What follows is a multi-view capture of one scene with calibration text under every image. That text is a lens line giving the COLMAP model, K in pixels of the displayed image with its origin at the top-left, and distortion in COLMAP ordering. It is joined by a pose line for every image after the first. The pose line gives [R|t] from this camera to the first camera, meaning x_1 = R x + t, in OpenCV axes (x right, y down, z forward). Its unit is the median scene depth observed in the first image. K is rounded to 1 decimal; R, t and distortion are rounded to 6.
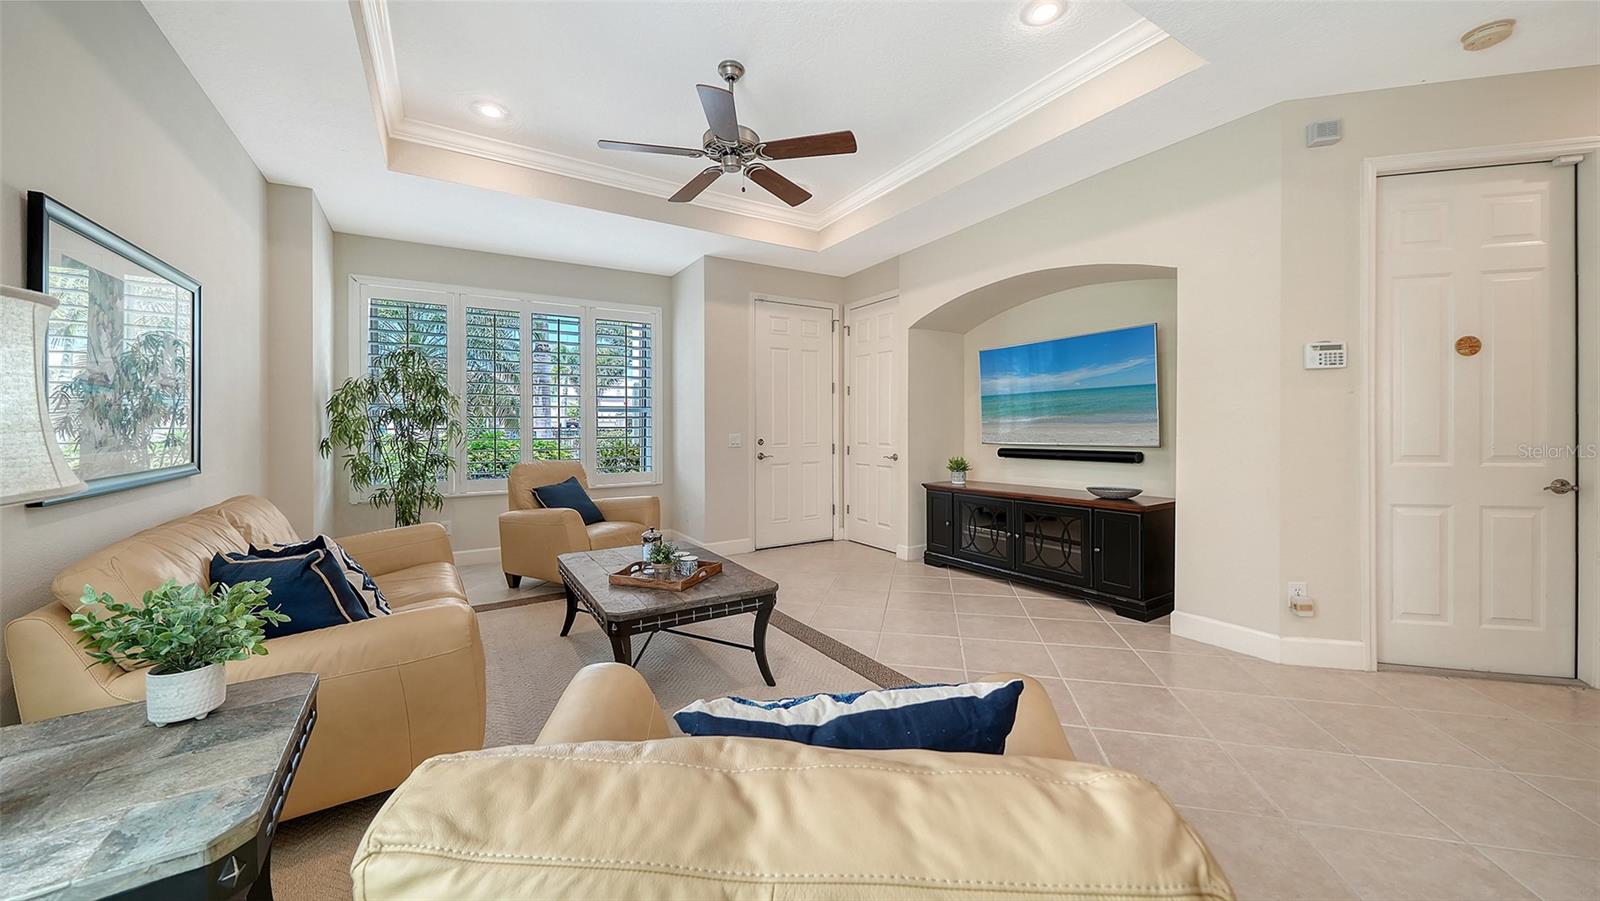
lens RADIAL K [[561.1, 0, 800.0], [0, 561.1, 450.5], [0, 0, 1]] dist [-0.000419, -0.000012]
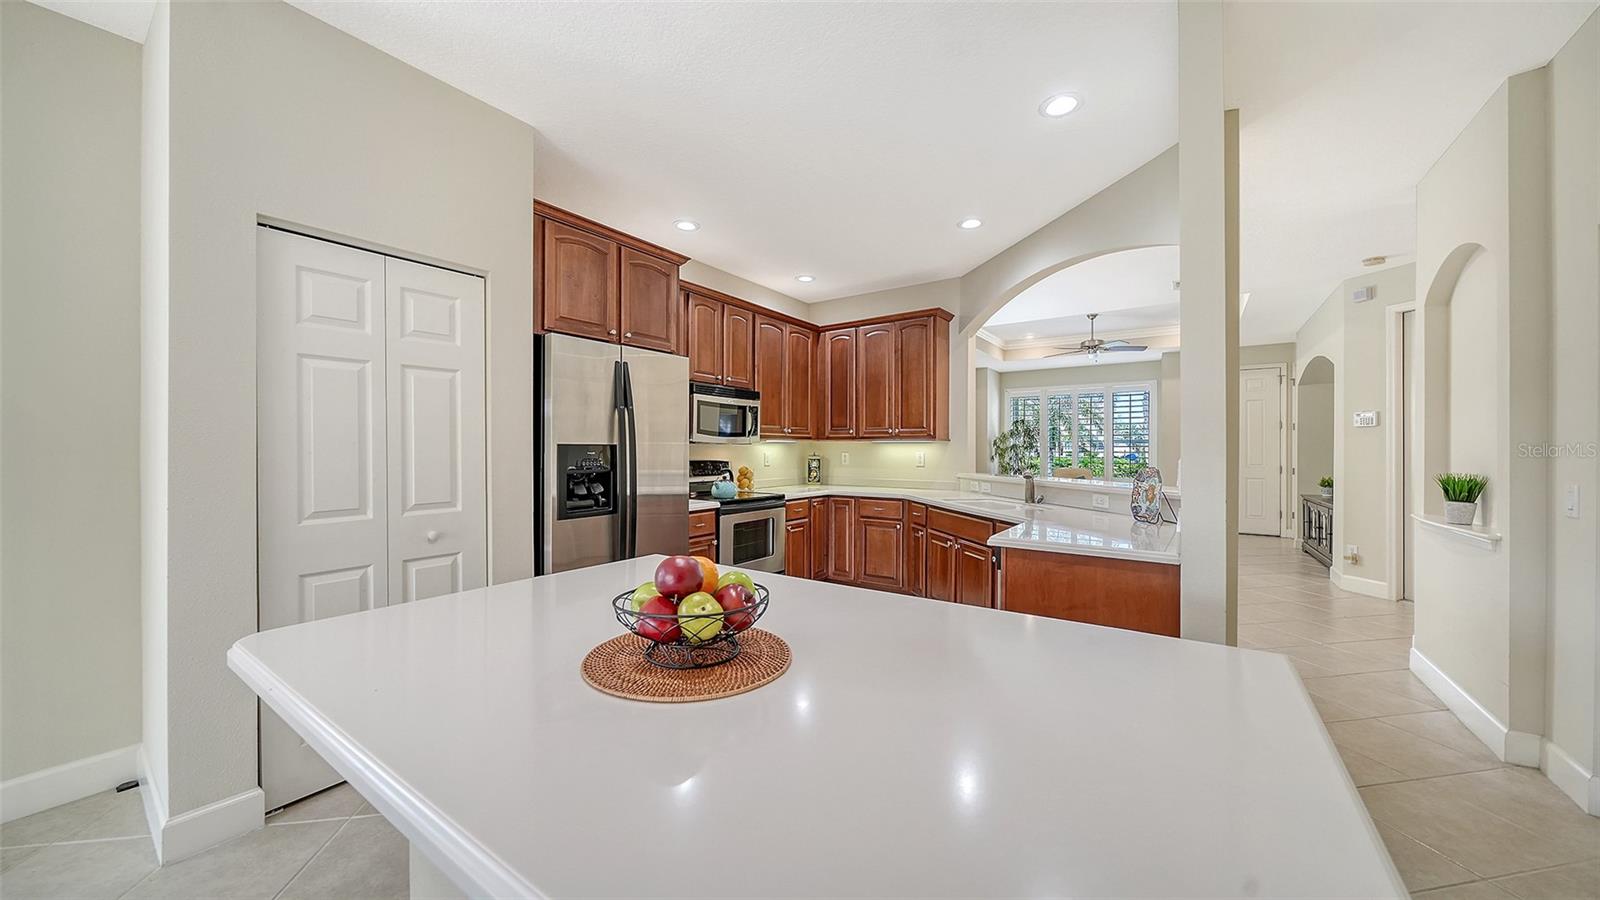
lens RADIAL K [[541.8, 0, 800.0], [0, 541.8, 450.0], [0, 0, 1]] dist [0.000300, 0.000069]
pose [[0.398989, 0.004389, -0.916945, 0.978050], [-0.038553, 0.999185, -0.011993, 0.012379], [0.916145, 0.040136, 0.398832, -0.724513]]
